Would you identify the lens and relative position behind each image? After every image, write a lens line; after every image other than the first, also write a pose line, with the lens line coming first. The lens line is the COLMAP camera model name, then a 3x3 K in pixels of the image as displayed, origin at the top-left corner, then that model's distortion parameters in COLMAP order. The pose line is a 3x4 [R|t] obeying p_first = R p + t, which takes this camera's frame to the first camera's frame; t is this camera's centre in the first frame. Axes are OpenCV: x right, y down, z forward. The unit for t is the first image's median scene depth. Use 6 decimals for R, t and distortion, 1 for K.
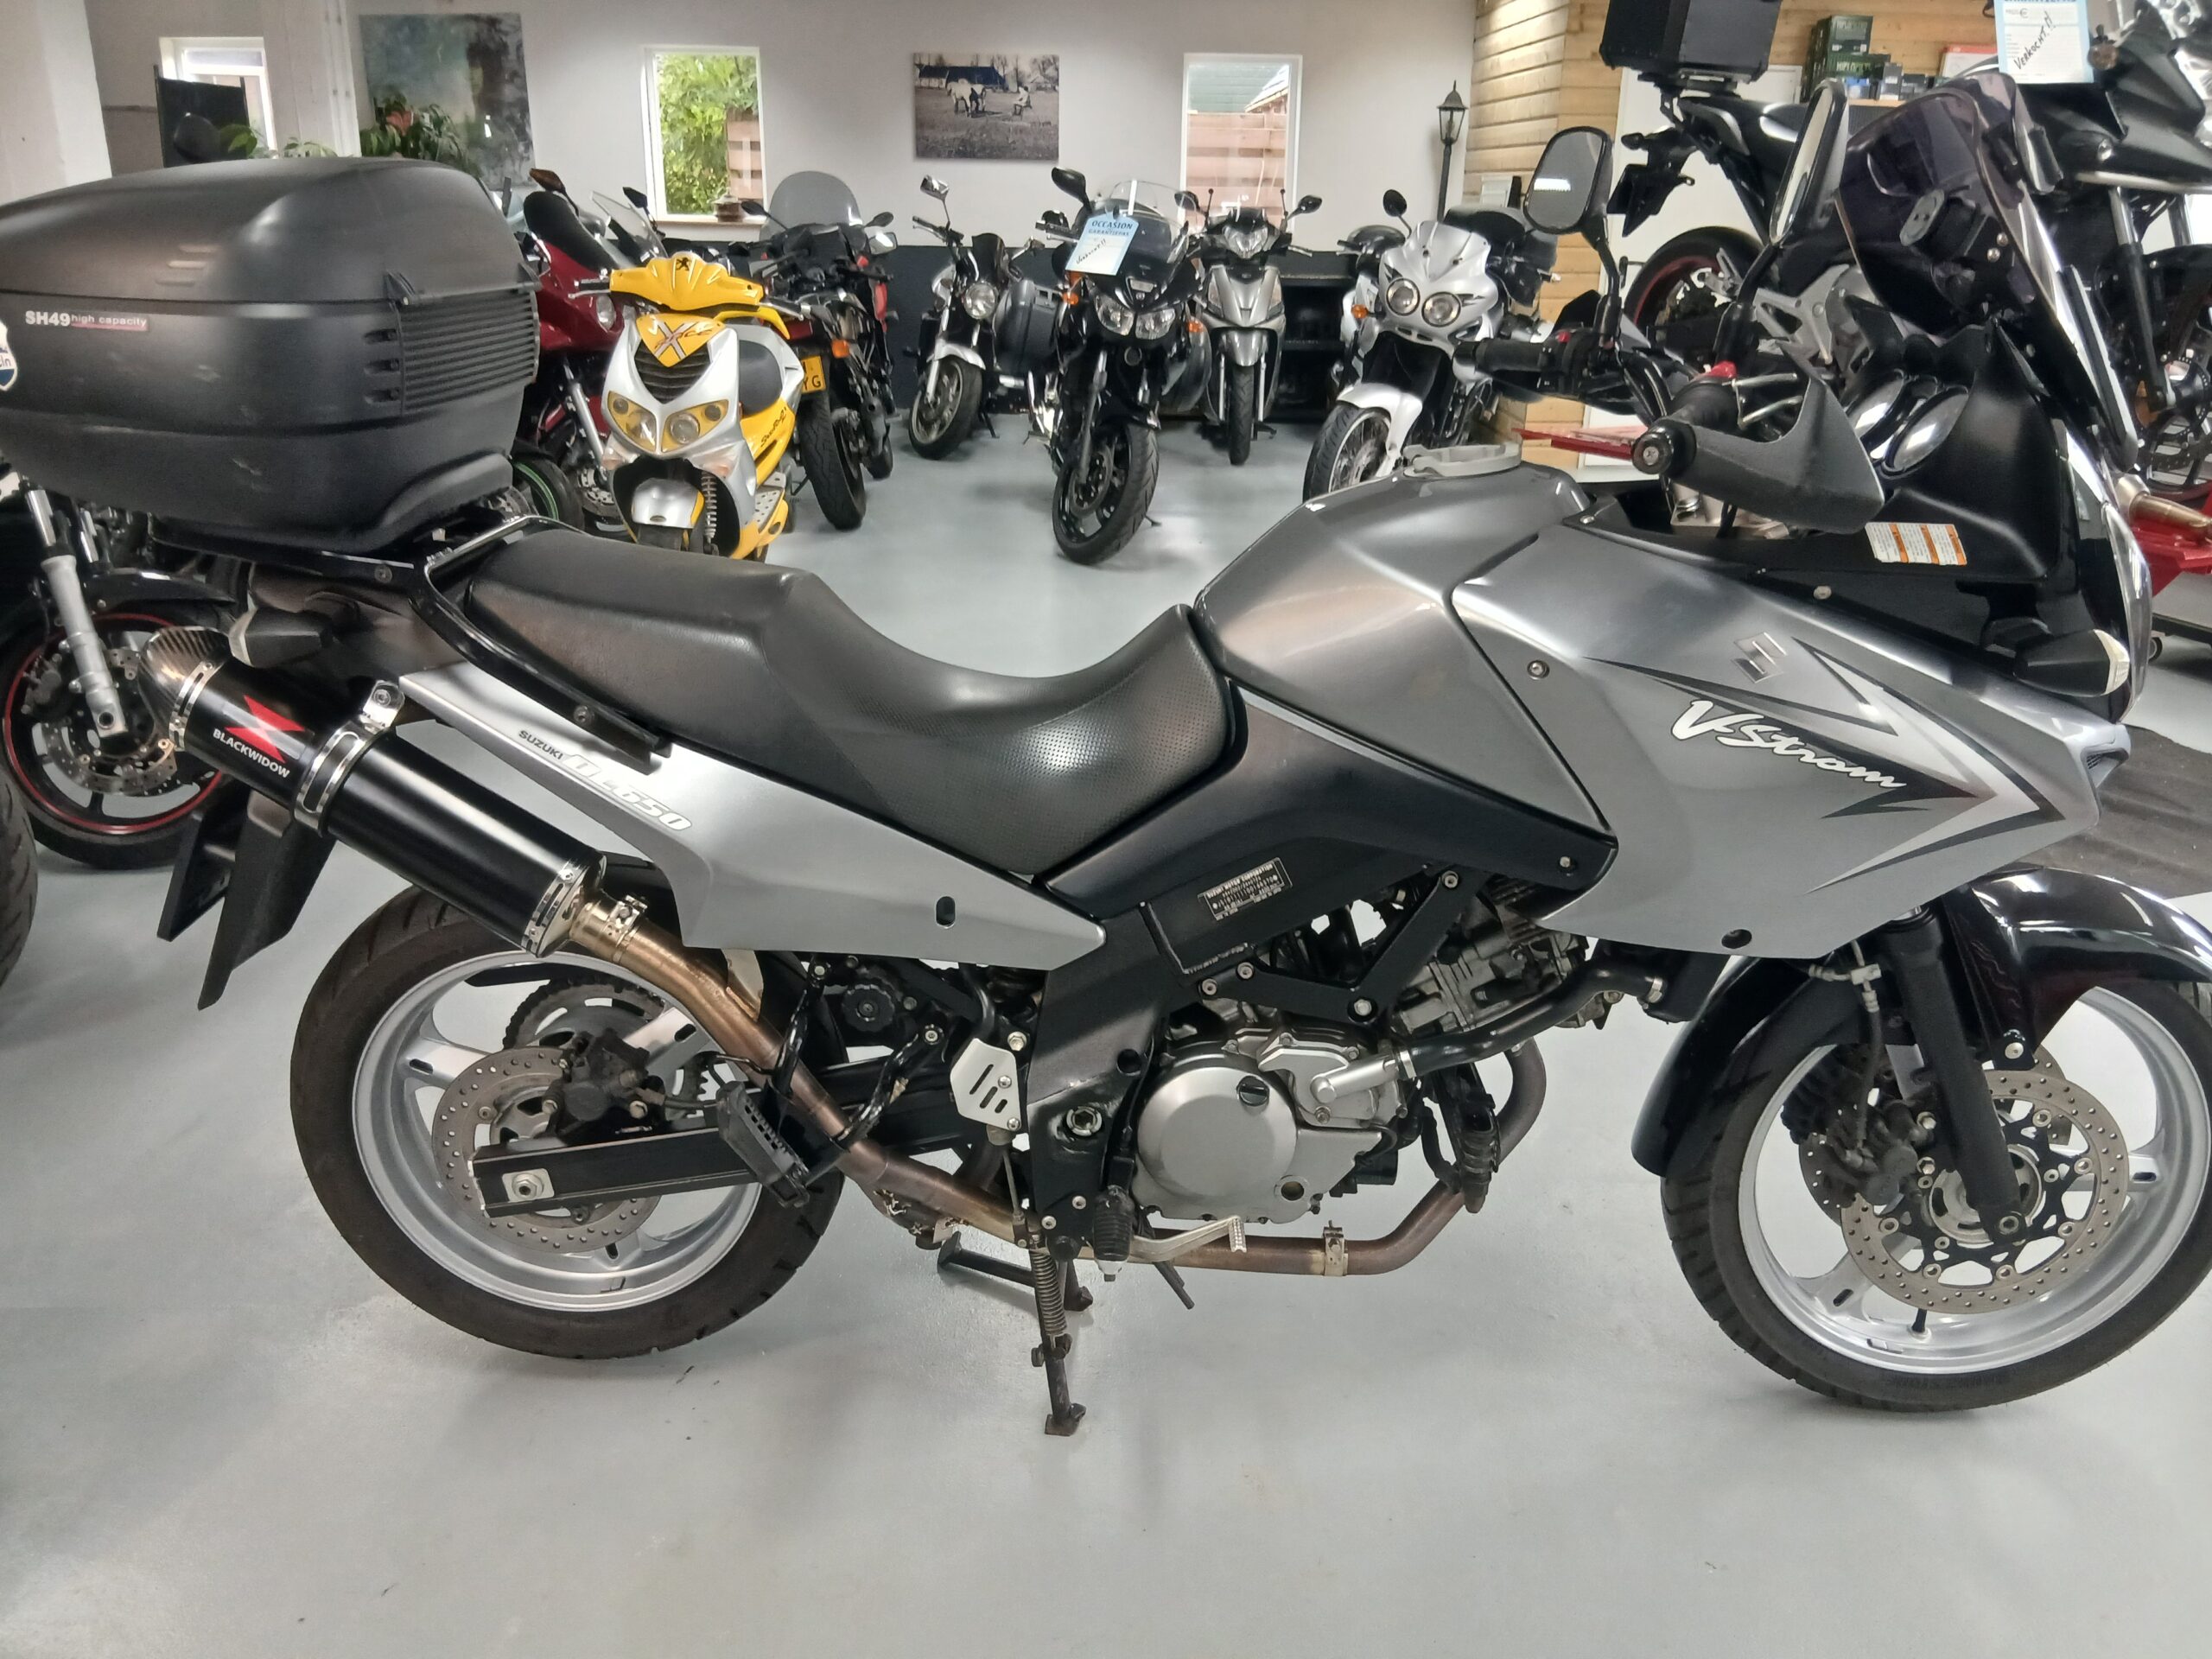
lens RADIAL K [[1703.0, 0, 1098.4], [0, 1703.0, 835.3], [0, 0, 1]] dist [0.115793, -0.203949]
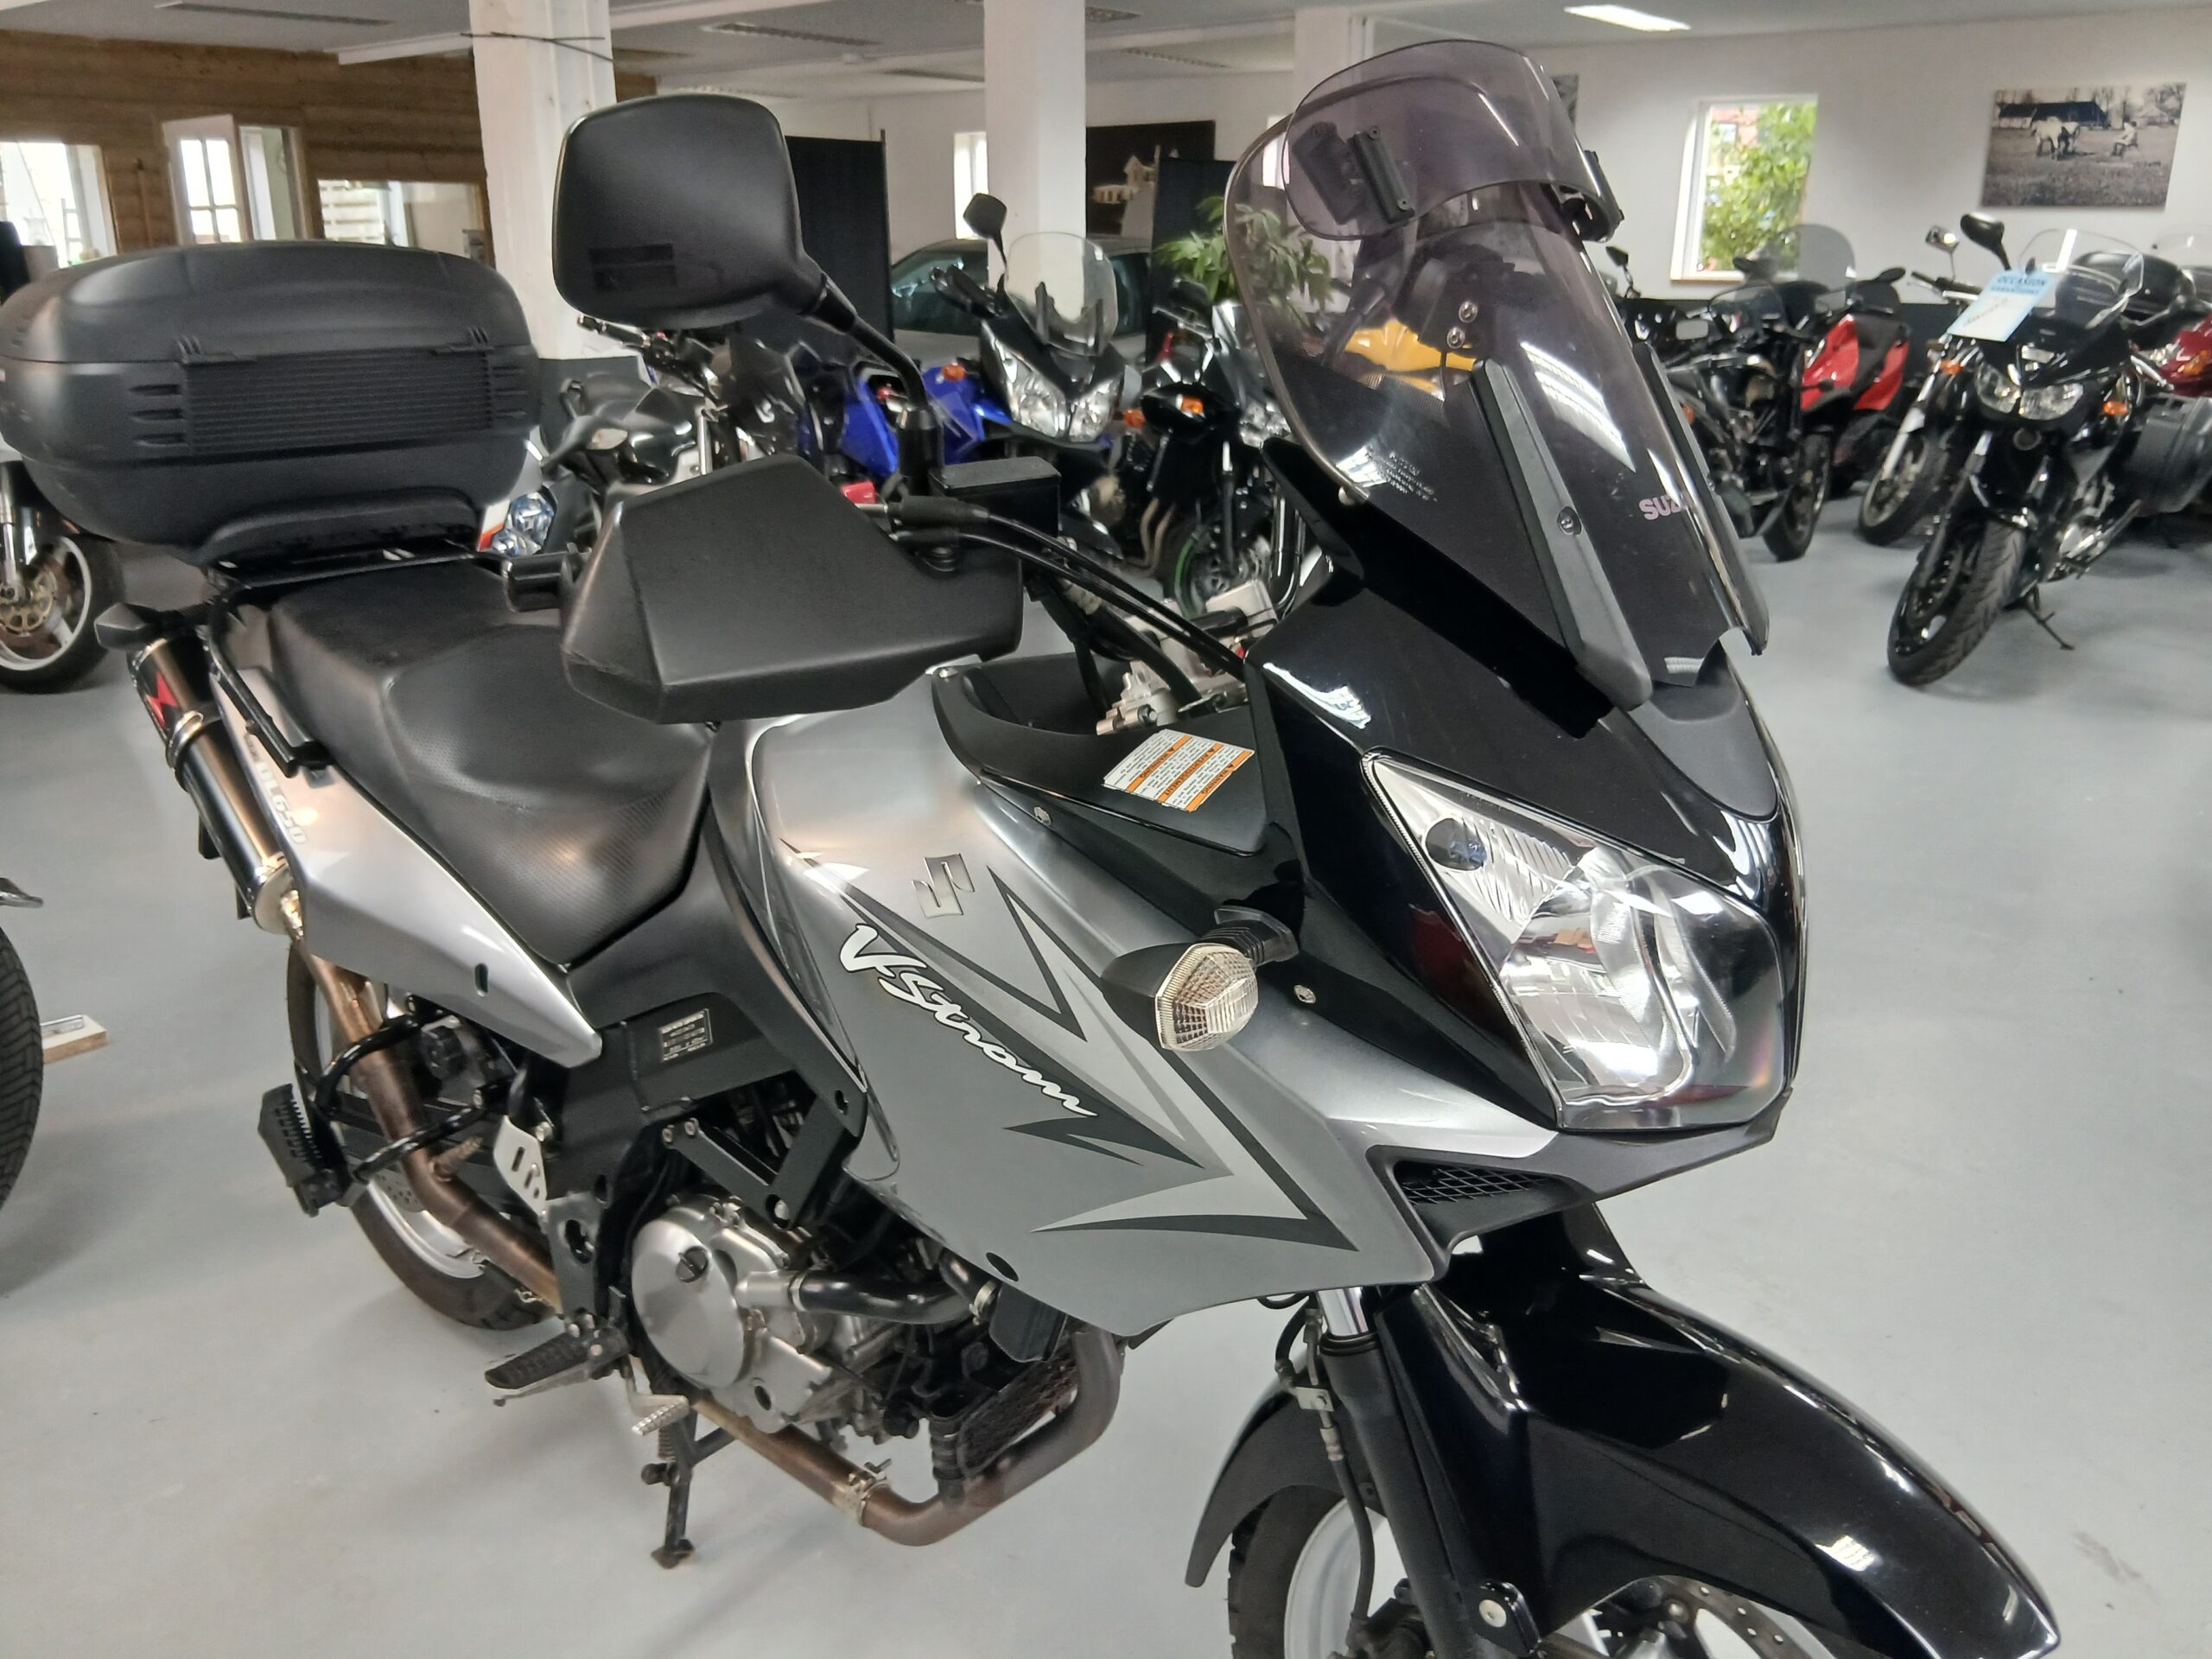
lens RADIAL K [[1753.9, 0, 1110.8], [0, 1753.9, 843.1], [0, 0, 1]] dist [-0.038067, 0.011870]
pose [[0.783933, 0.188809, -0.591439, 0.681499], [-0.204584, 0.977988, 0.041040, -0.129094], [0.586169, 0.088826, 0.805304, 0.356042]]
